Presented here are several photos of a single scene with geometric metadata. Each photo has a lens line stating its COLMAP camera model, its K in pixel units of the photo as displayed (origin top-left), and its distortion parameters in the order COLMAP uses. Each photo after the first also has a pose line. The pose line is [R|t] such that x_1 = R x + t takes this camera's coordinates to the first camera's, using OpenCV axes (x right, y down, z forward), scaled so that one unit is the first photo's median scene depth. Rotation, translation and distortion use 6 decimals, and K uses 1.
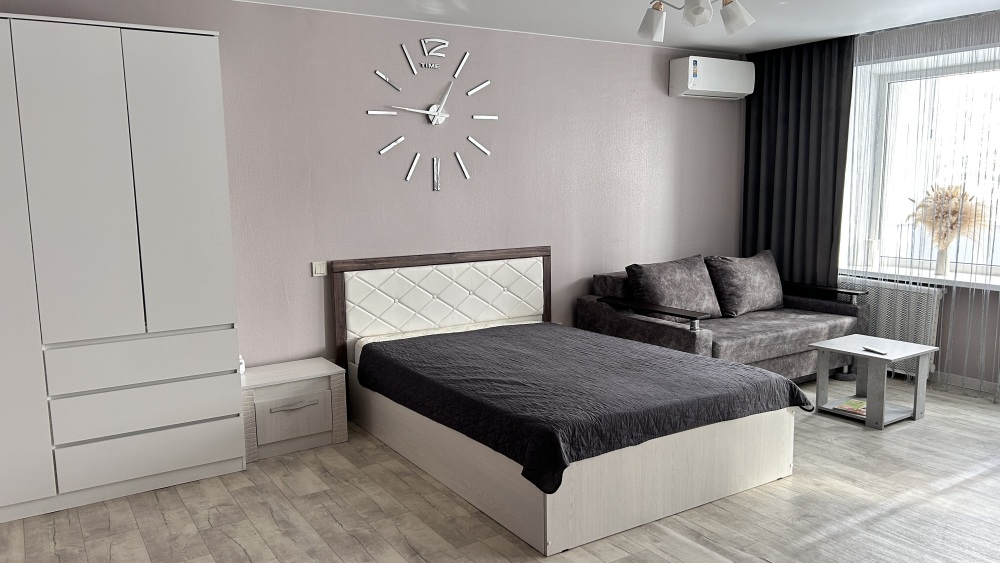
lens RADIAL K [[738.9, 0, 500.0], [0, 738.9, 281.5], [0, 0, 1]] dist [0.027278, 0.002269]
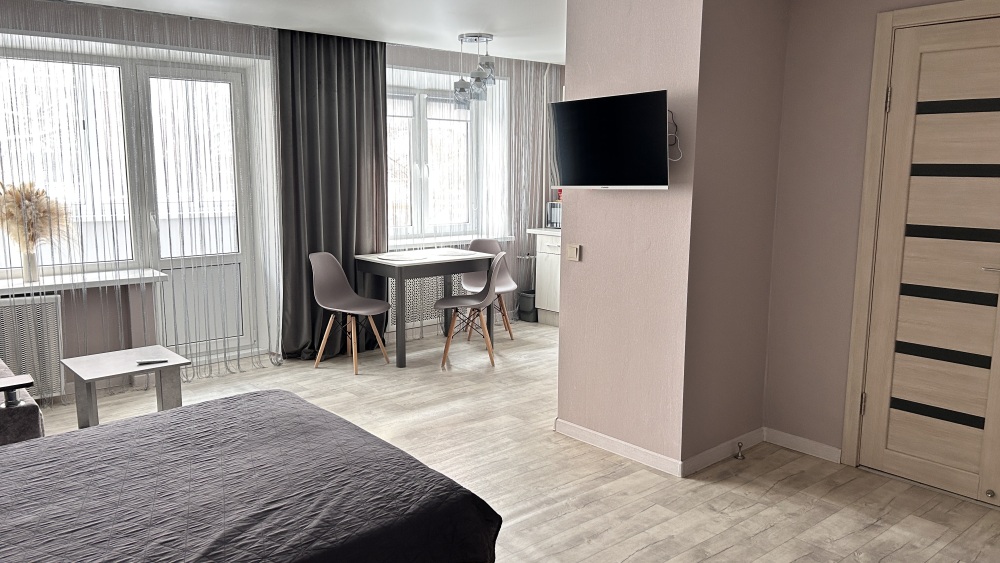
lens RADIAL K [[738.9, 0, 500.0], [0, 738.9, 281.5], [0, 0, 1]] dist [0.027278, 0.002269]
pose [[-0.111204, -0.141769, 0.983634, -0.567448], [0.137677, 0.978031, 0.156527, -0.115487], [-0.984215, 0.152830, -0.089242, 0.842836]]
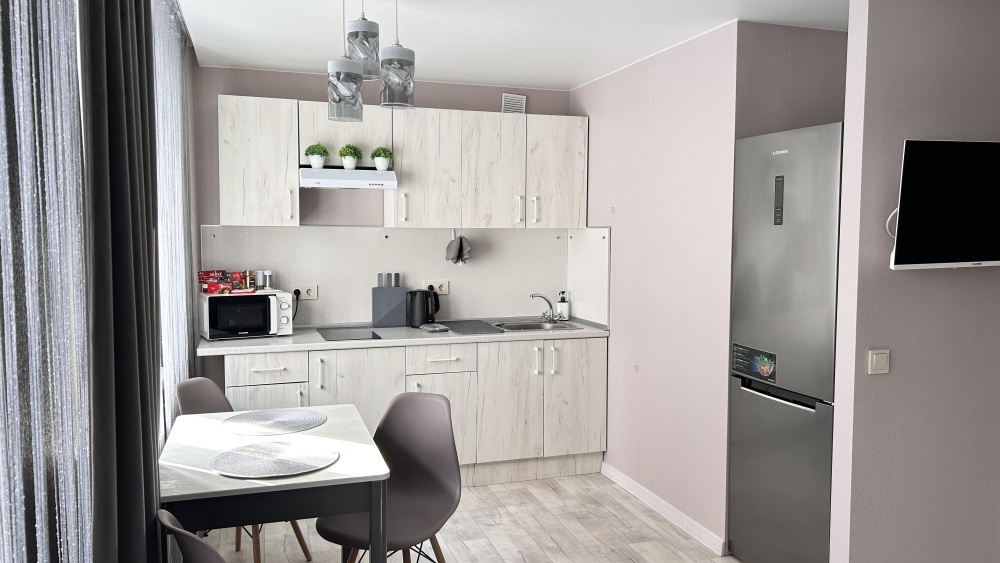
lens RADIAL K [[738.9, 0, 500.0], [0, 738.9, 281.5], [0, 0, 1]] dist [0.027278, 0.002269]
pose [[-0.963219, -0.009142, 0.268562, -0.215135], [0.047226, 0.978107, 0.202675, -0.182229], [-0.264536, 0.207904, -0.941699, 1.253222]]
